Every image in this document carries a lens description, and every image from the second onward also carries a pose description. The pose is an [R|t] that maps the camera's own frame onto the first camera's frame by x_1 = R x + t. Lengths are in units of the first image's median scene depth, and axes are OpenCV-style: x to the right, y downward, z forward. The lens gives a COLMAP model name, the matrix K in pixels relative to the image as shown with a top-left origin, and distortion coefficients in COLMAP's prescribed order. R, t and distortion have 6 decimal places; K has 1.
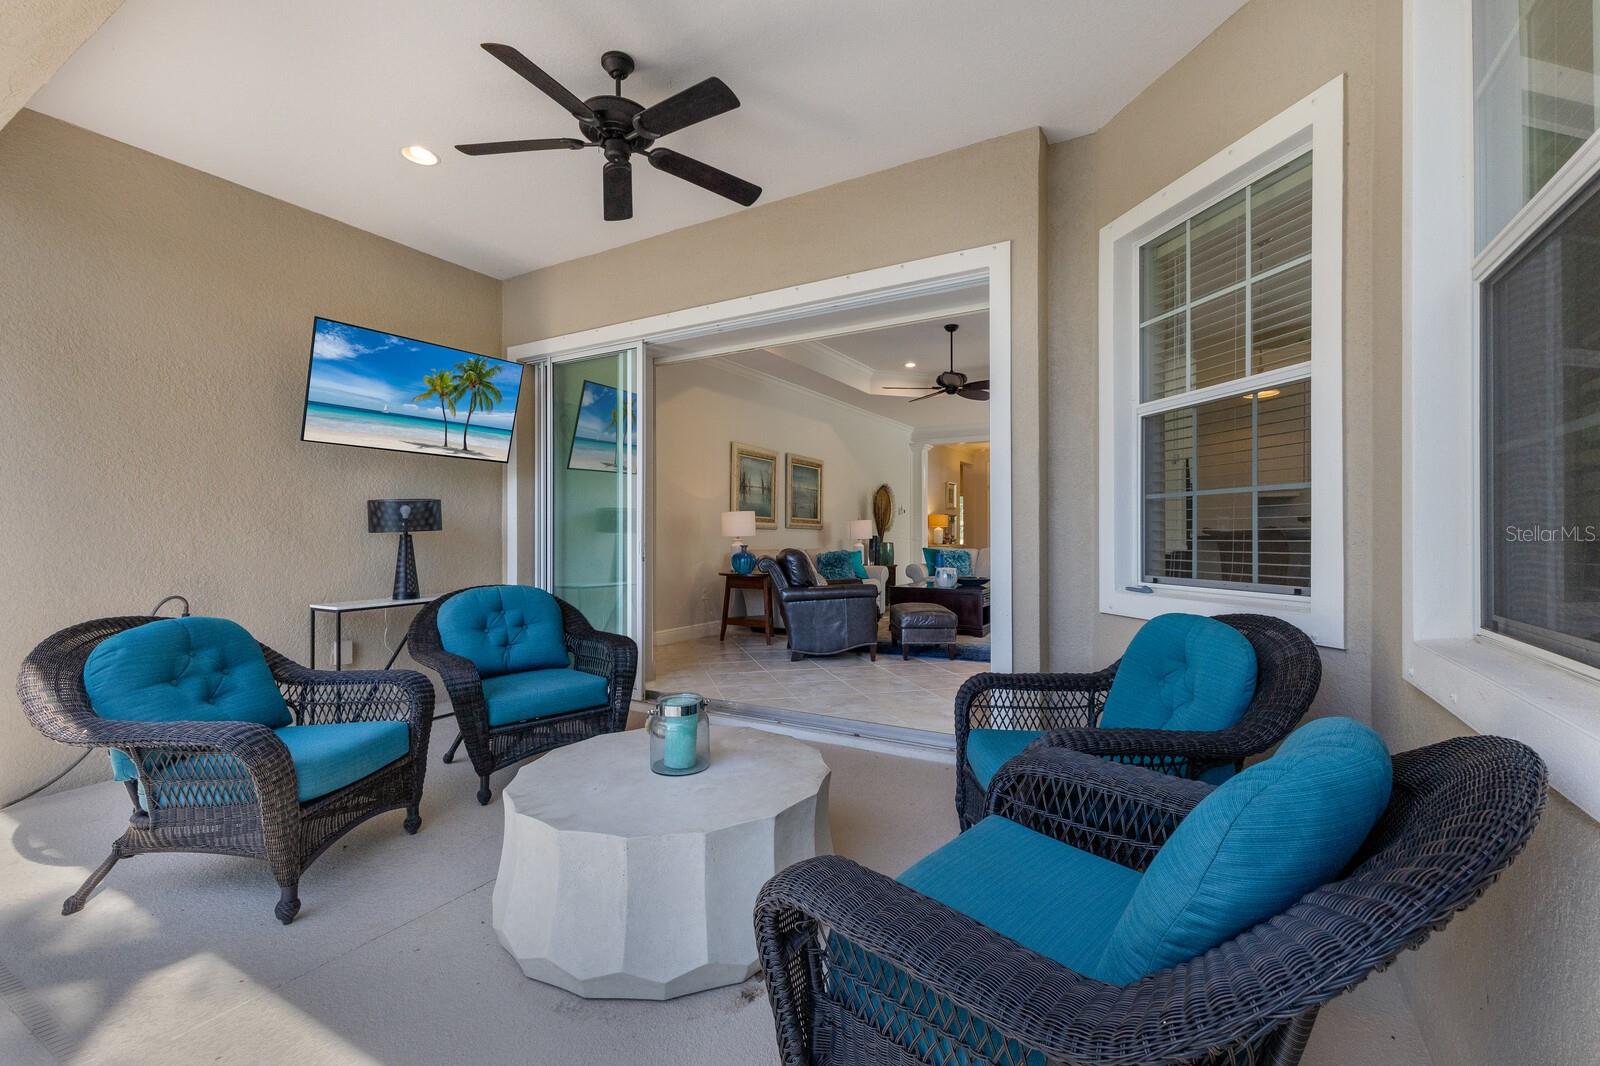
lens RADIAL K [[702.8, 0, 799.4], [0, 702.8, 531.2], [0, 0, 1]] dist [0.017830, -0.002336]
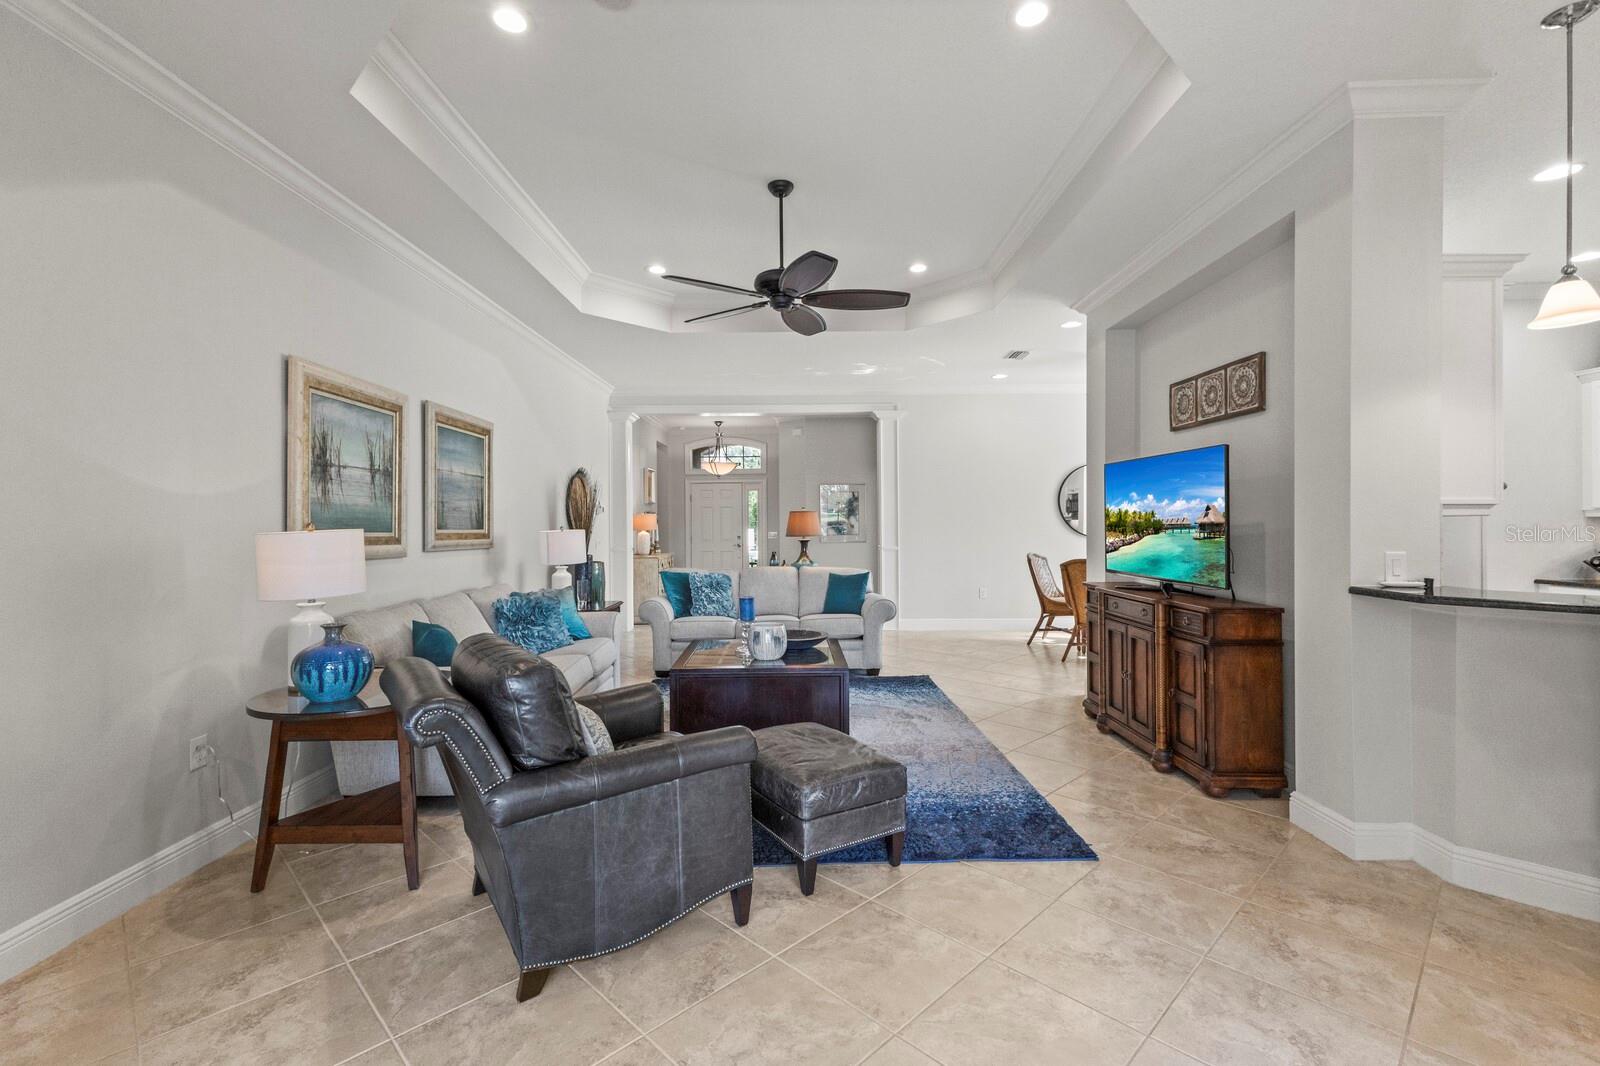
lens RADIAL K [[702.8, 0, 801.3], [0, 702.8, 521.0], [0, 0, 1]] dist [0.017830, -0.002336]
pose [[0.859092, -0.008012, 0.511759, -0.050977], [0.005489, 0.999964, 0.006441, -0.031616], [-0.511792, -0.002724, 0.859105, 0.491031]]
